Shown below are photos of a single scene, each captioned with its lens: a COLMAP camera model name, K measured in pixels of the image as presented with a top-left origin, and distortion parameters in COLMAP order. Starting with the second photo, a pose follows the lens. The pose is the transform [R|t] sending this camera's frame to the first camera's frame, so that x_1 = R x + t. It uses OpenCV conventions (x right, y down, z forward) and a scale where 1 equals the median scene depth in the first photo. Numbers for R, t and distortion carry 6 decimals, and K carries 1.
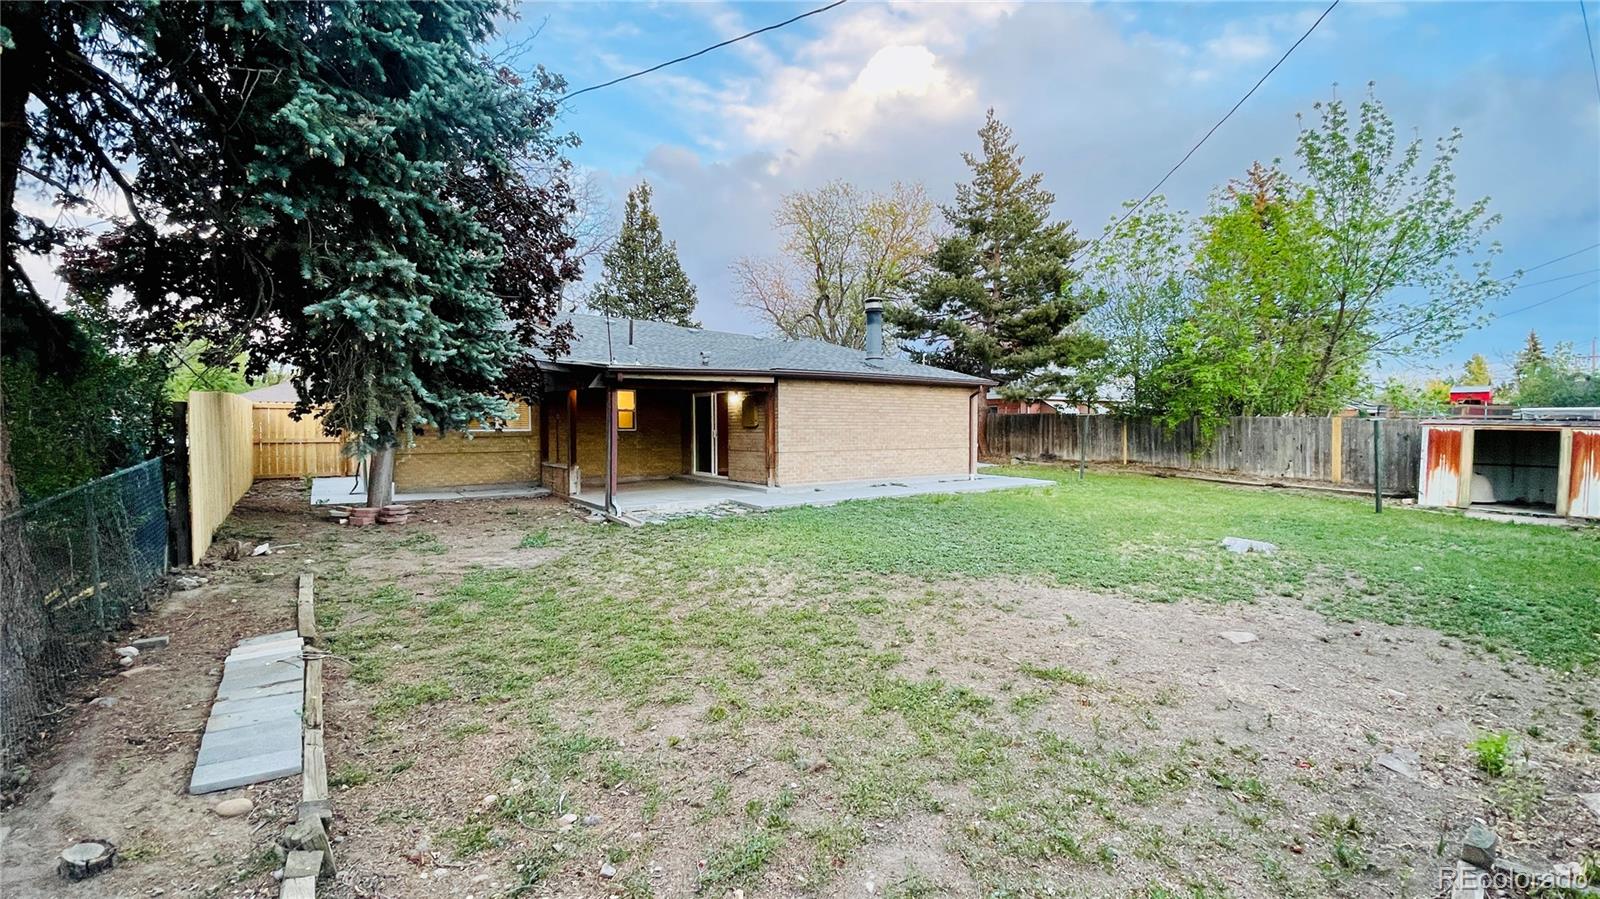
lens RADIAL K [[628.0, 0, 798.6], [0, 628.0, 447.2], [0, 0, 1]] dist [0.022484, -0.022396]
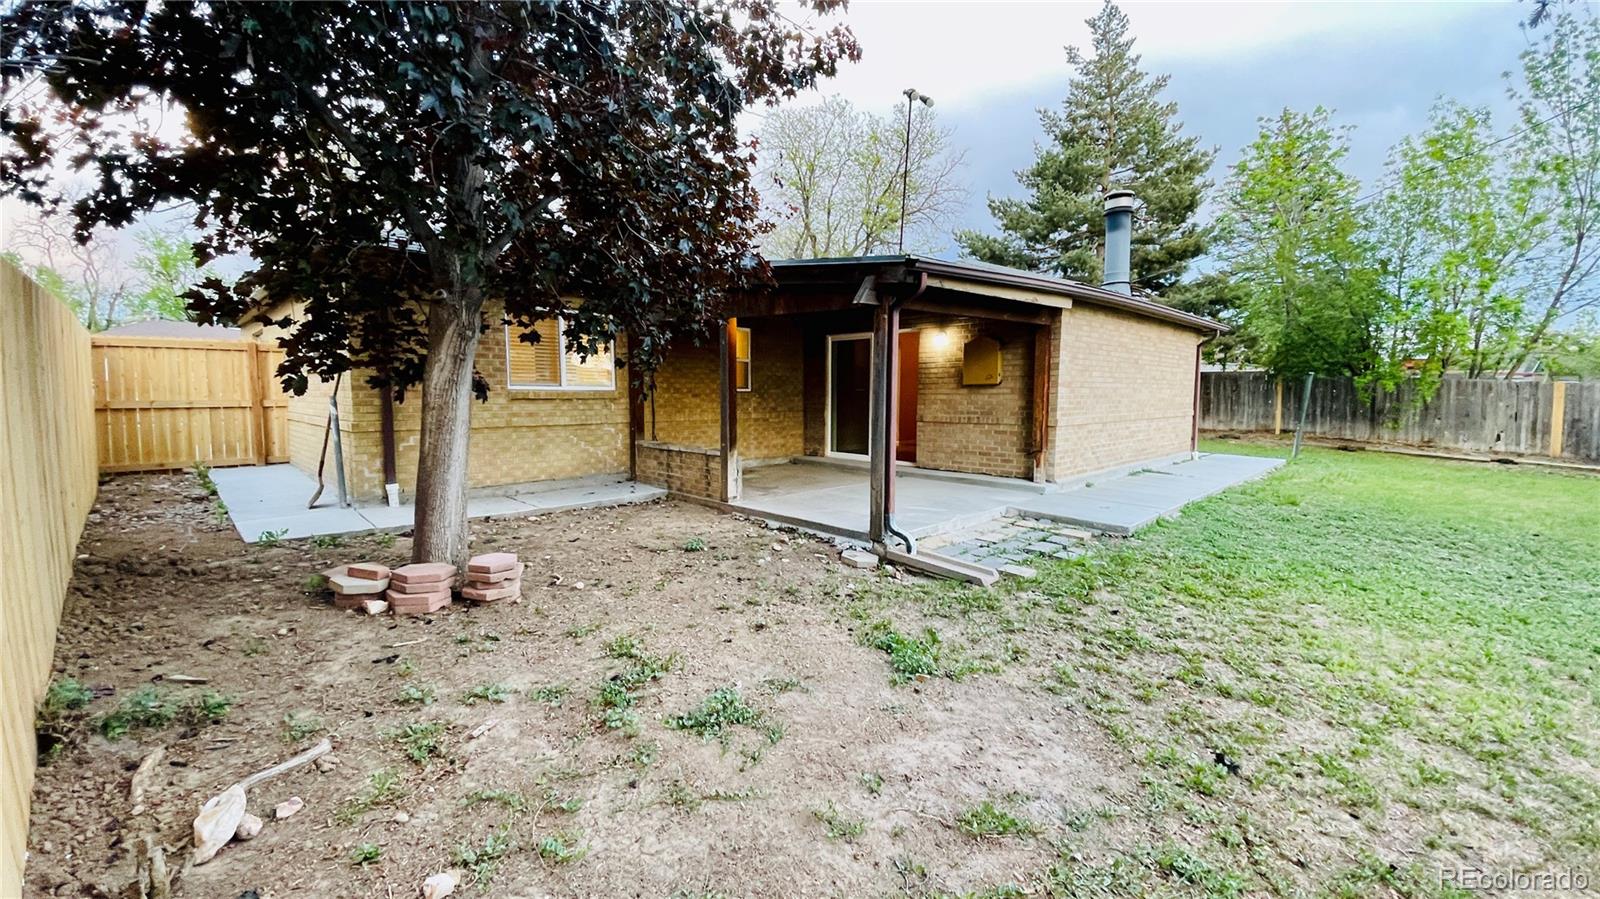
lens RADIAL K [[628.0, 0, 796.7], [0, 628.0, 453.8], [0, 0, 1]] dist [0.022484, -0.022396]
pose [[0.989349, -0.008716, 0.145304, -0.312575], [-0.001264, 0.997654, 0.068448, -0.005108], [-0.145560, -0.067902, 0.987016, 0.346296]]
